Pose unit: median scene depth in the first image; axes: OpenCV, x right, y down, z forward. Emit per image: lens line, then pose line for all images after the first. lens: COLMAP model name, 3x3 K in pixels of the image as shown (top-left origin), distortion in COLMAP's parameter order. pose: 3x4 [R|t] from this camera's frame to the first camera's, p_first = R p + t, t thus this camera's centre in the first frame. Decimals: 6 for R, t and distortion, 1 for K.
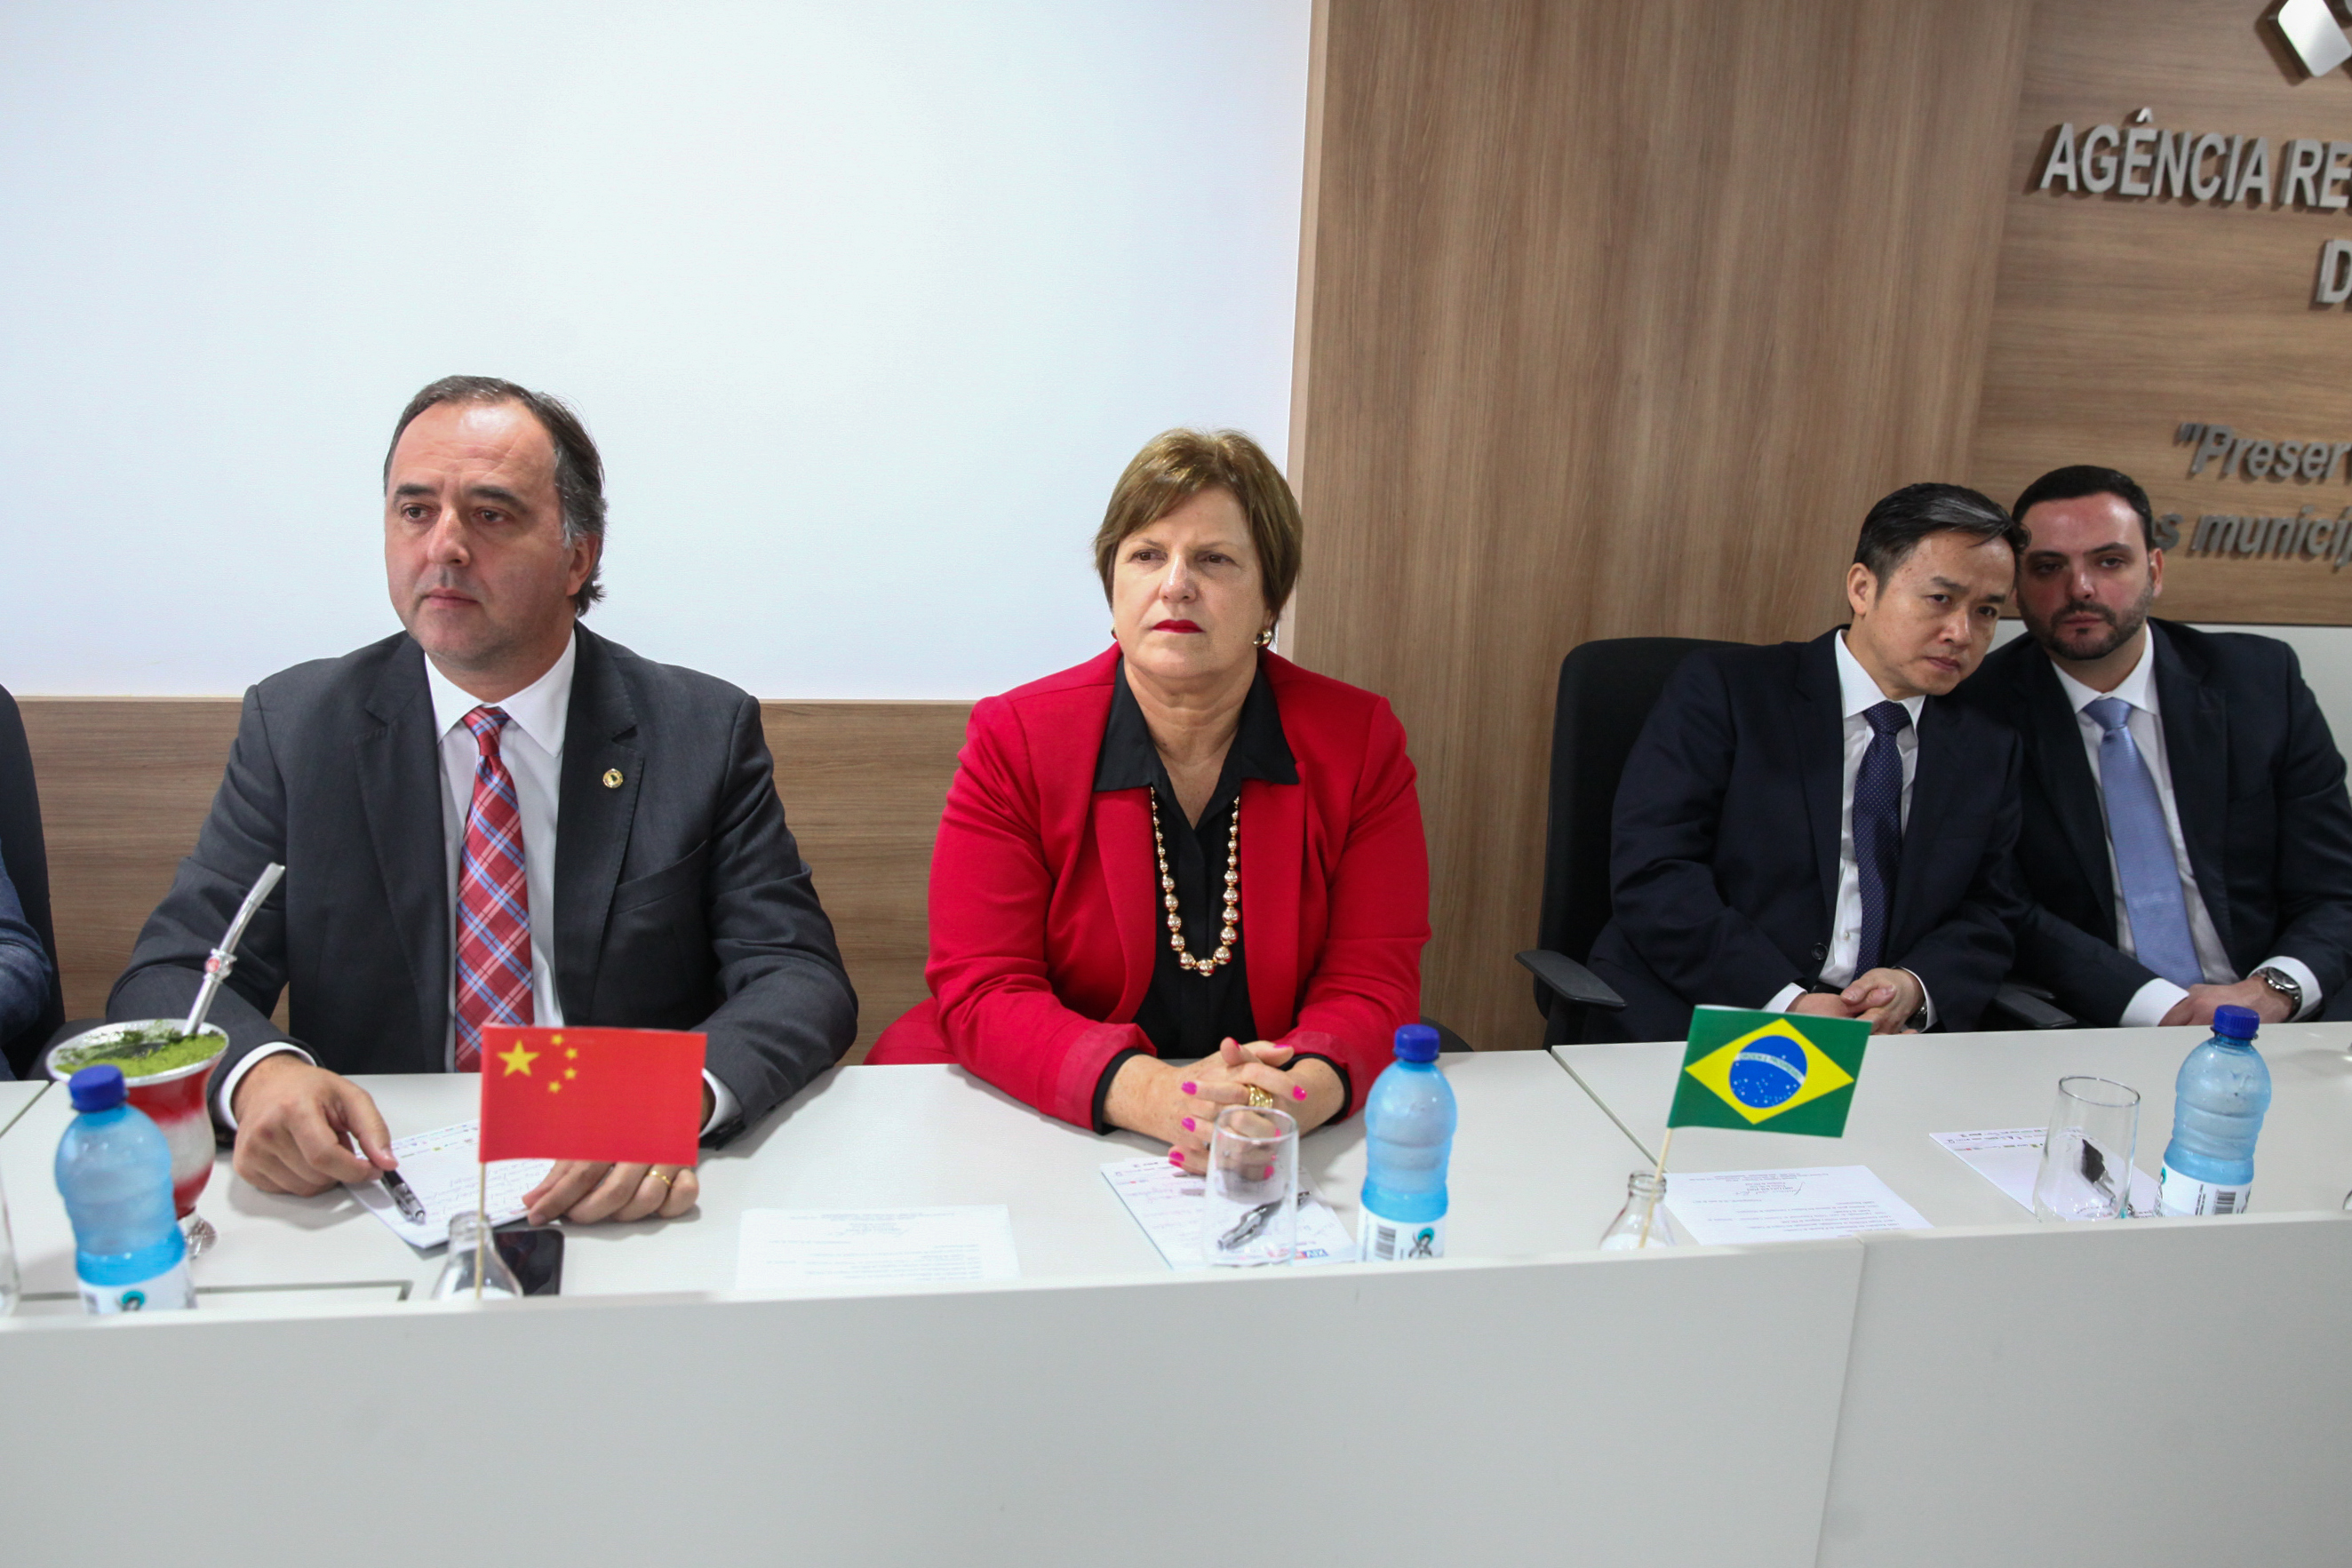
lens RADIAL K [[1962.4, 0, 1176.0], [0, 1962.4, 784.0], [0, 0, 1]] dist [-0.070547, 0.074817]
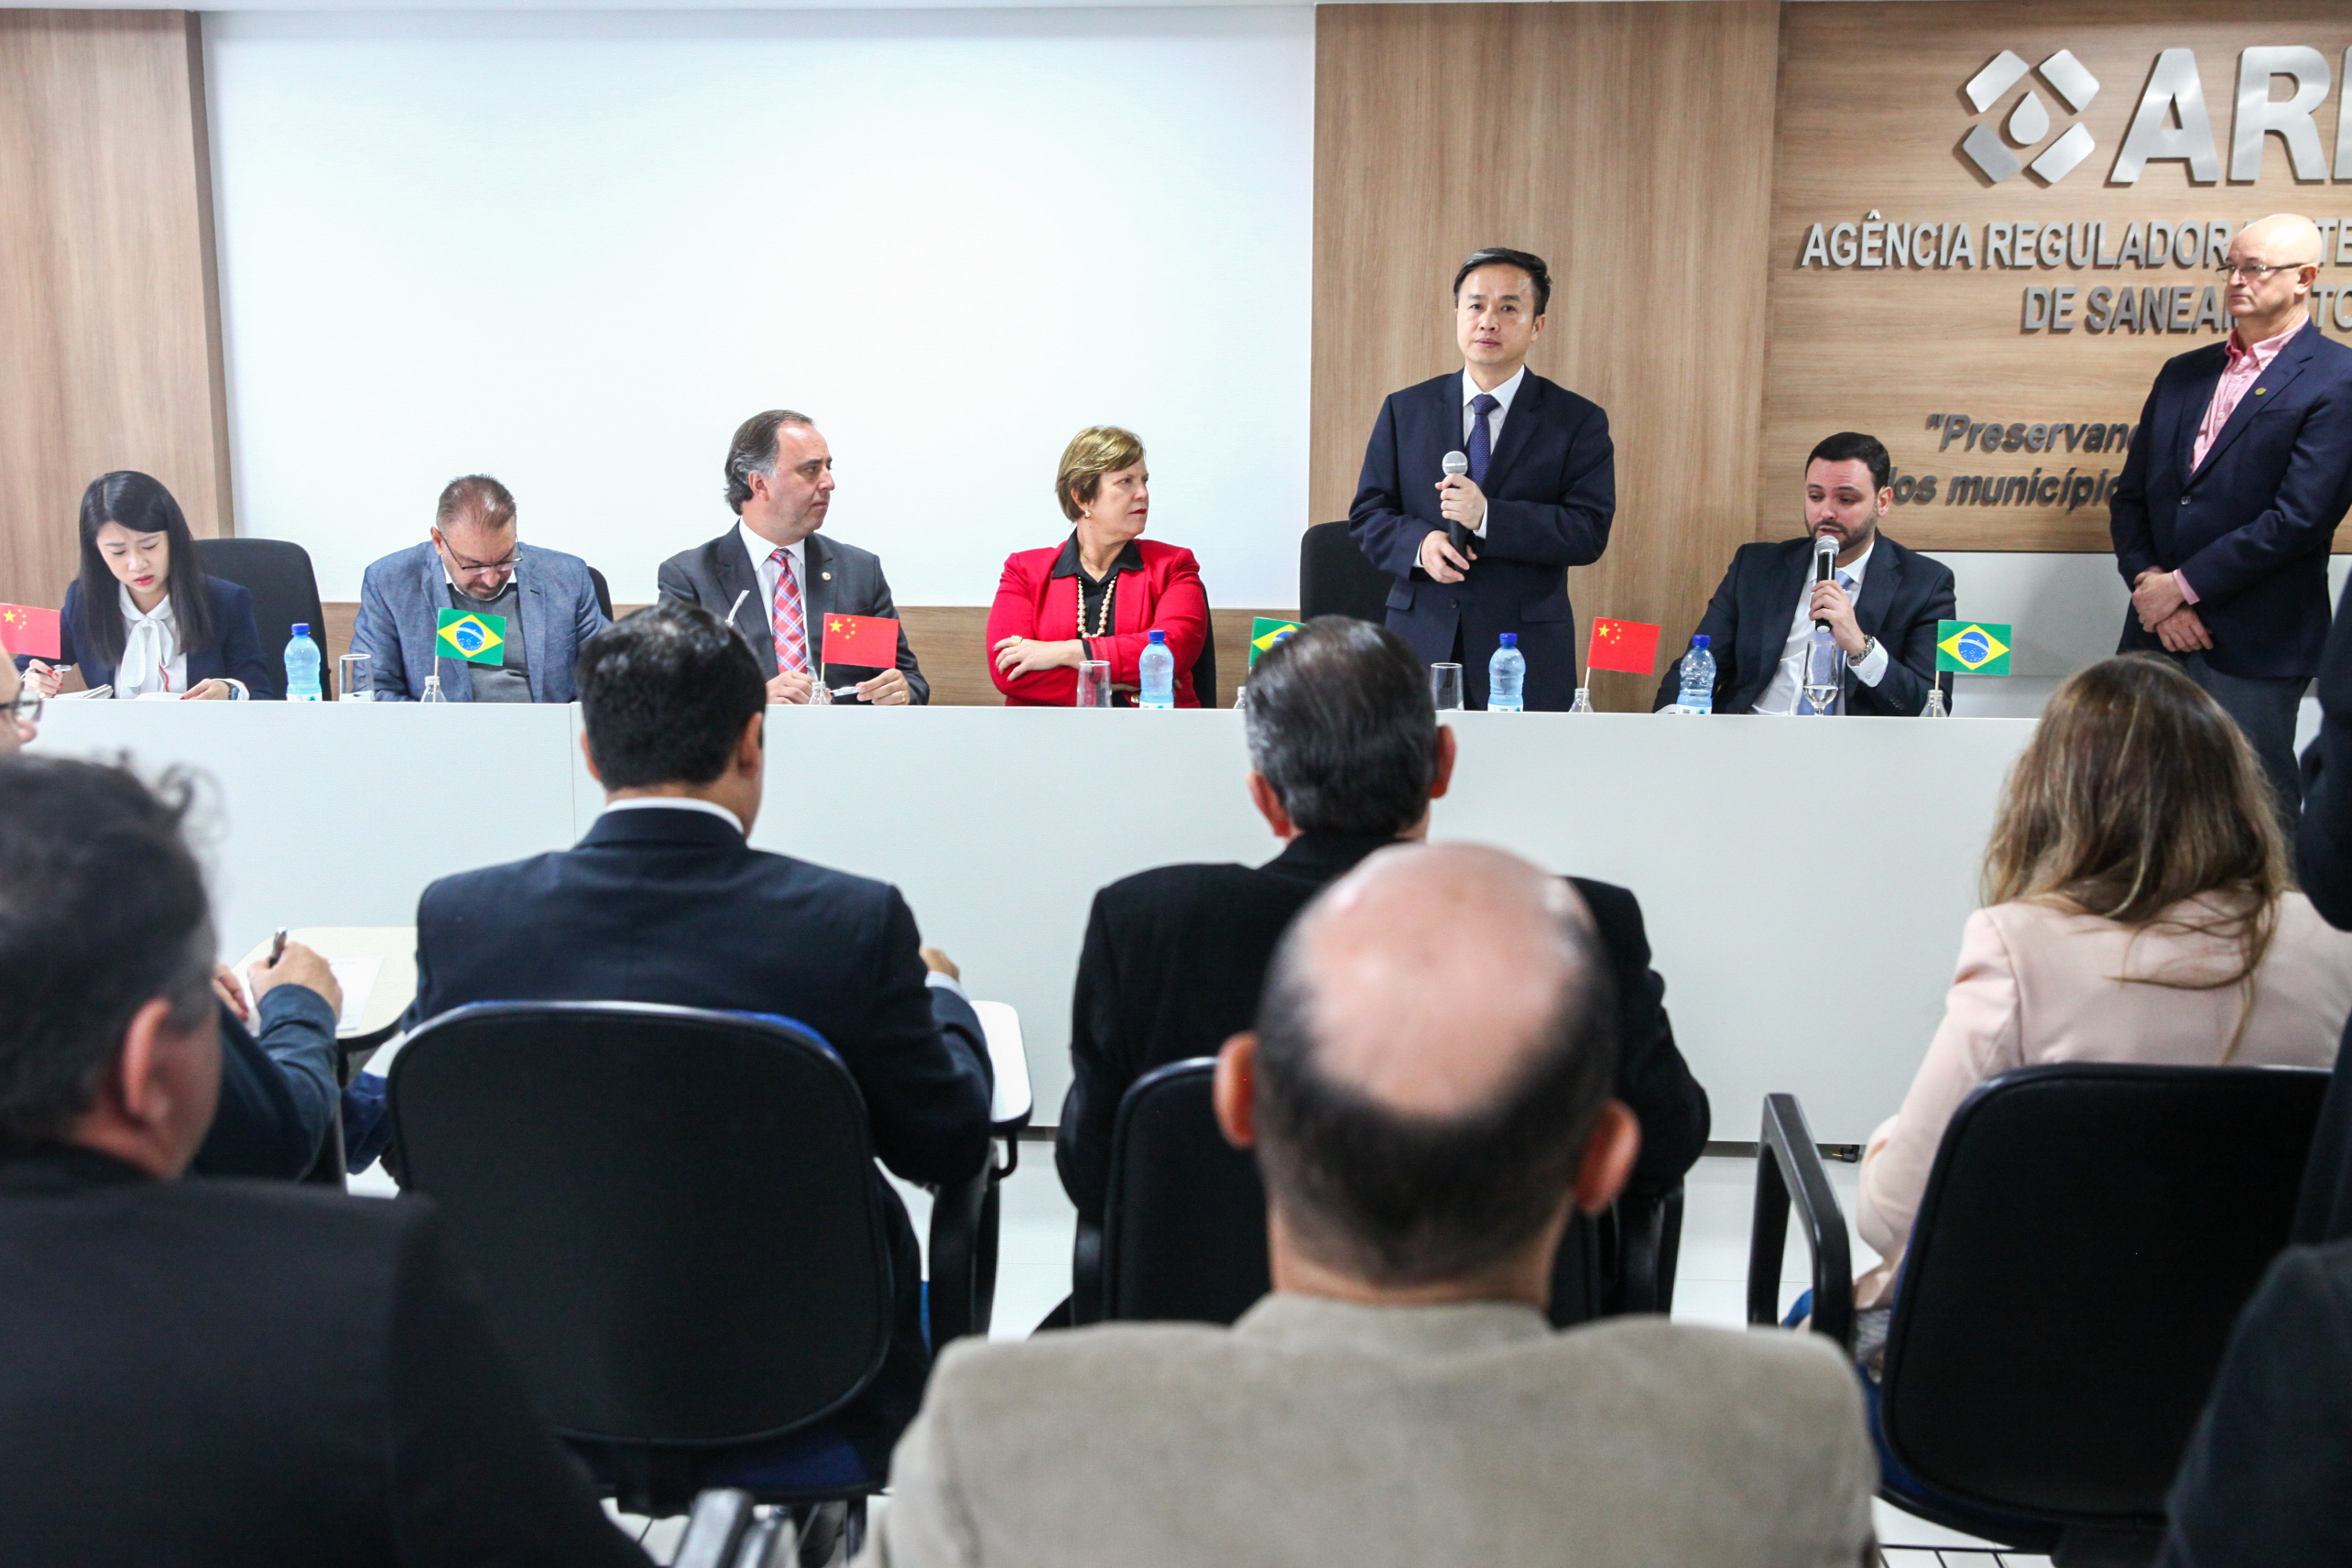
lens RADIAL K [[2389.2, 0, 1176.0], [0, 2389.2, 784.0], [0, 0, 1]] dist [0.003209, -0.003029]
pose [[0.971991, 0.001286, -0.235015, 0.426003], [-0.016139, 0.997990, -0.061286, 0.237195], [0.234463, 0.063362, 0.970058, -0.972545]]
